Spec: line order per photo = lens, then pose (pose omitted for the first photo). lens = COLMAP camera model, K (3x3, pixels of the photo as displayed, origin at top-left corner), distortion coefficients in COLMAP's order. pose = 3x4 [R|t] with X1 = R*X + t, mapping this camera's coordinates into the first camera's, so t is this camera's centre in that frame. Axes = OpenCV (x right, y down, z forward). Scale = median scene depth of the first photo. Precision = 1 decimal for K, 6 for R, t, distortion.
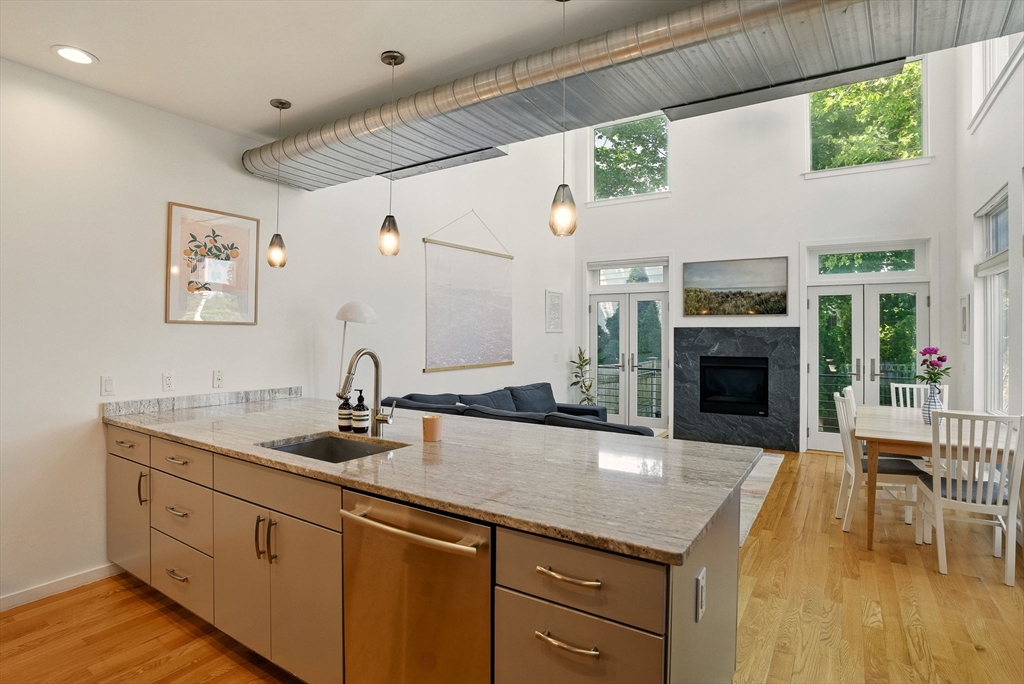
lens RADIAL K [[532.1, 0, 516.6], [0, 532.1, 332.5], [0, 0, 1]] dist [-0.025282, 0.002142]
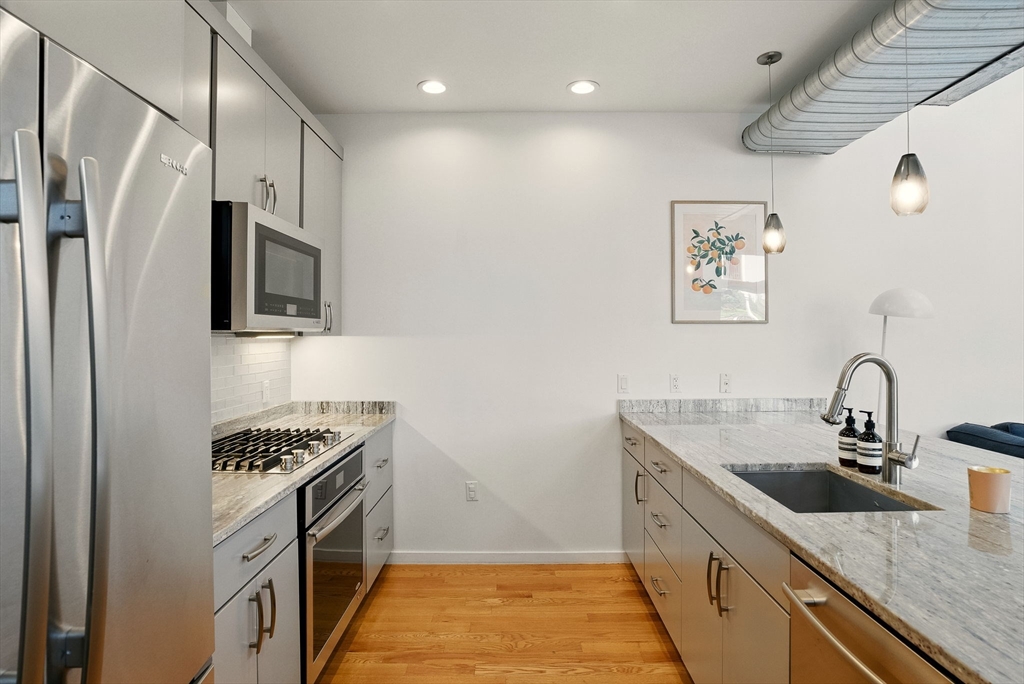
lens RADIAL K [[564.8, 0, 500.1], [0, 564.8, 324.2], [0, 0, 1]] dist [-0.054806, 0.019587]
pose [[0.536544, -0.023200, -0.843554, 0.058325], [0.011124, 0.999730, -0.020419, 0.001432], [0.843799, 0.001572, 0.536657, 0.181253]]
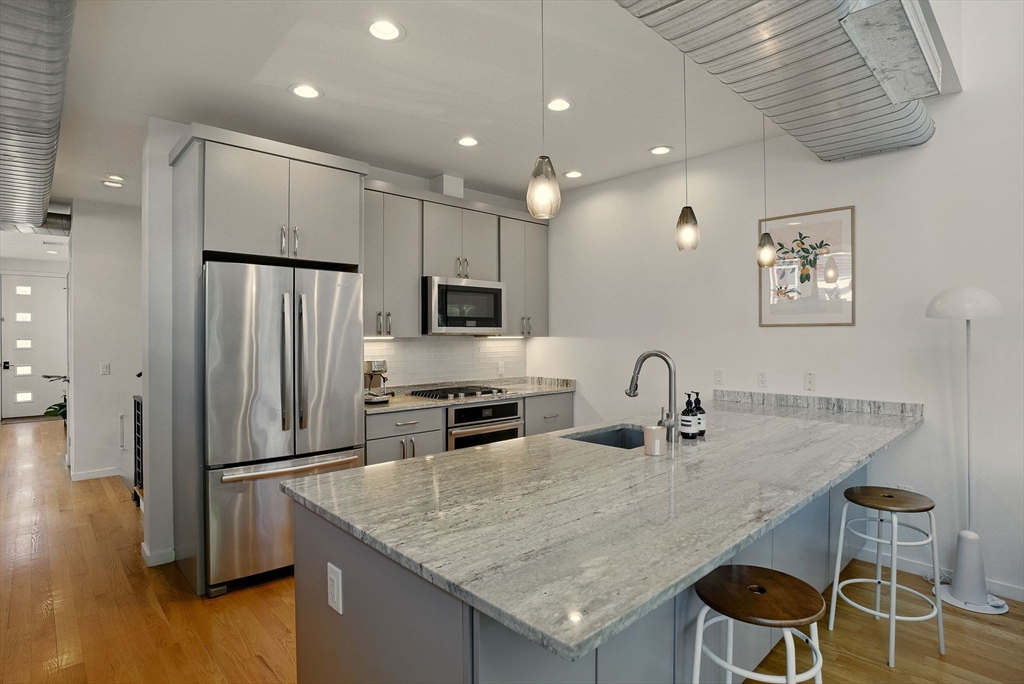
lens RADIAL K [[532.1, 0, 483.5], [0, 532.1, 334.6], [0, 0, 1]] dist [-0.025282, 0.002142]
pose [[-0.278261, -0.008254, -0.960470, 0.678613], [0.006110, 0.999928, -0.010363, 0.007861], [0.960486, -0.008752, -0.278190, 0.844011]]
